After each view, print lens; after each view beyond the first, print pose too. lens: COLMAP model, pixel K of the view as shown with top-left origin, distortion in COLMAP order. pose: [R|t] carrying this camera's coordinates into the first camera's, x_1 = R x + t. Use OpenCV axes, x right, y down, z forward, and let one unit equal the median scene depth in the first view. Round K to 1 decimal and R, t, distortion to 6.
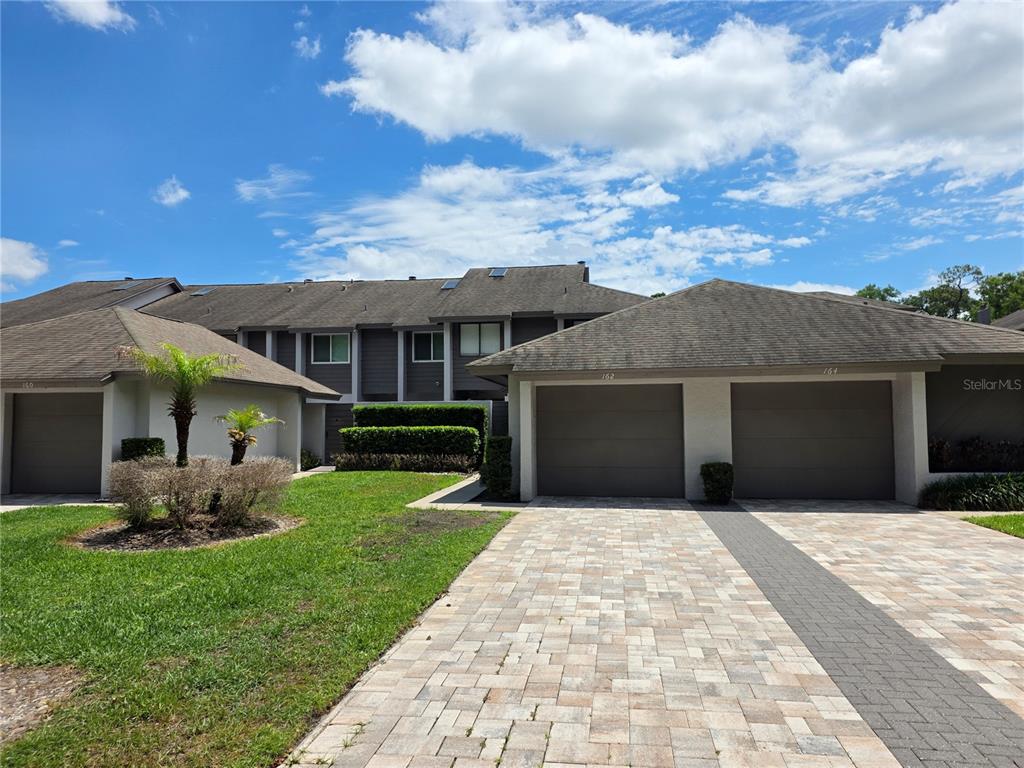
lens RADIAL K [[672.6, 0, 514.3], [0, 672.6, 383.0], [0, 0, 1]] dist [0.074396, -0.052174]
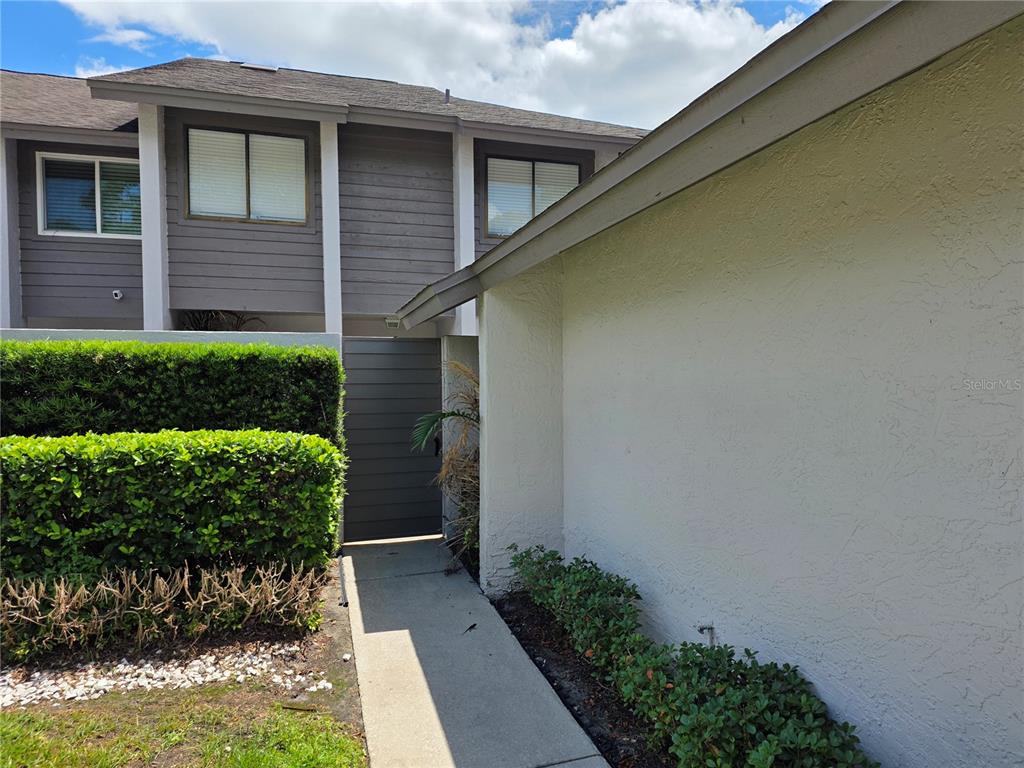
lens RADIAL K [[672.6, 0, 512.6], [0, 672.6, 387.5], [0, 0, 1]] dist [0.074396, -0.052174]
pose [[0.911209, -0.006475, 0.411895, -0.093531], [-0.021969, 0.997690, 0.064284, 0.029109], [-0.411359, -0.067625, 0.908961, 0.705210]]
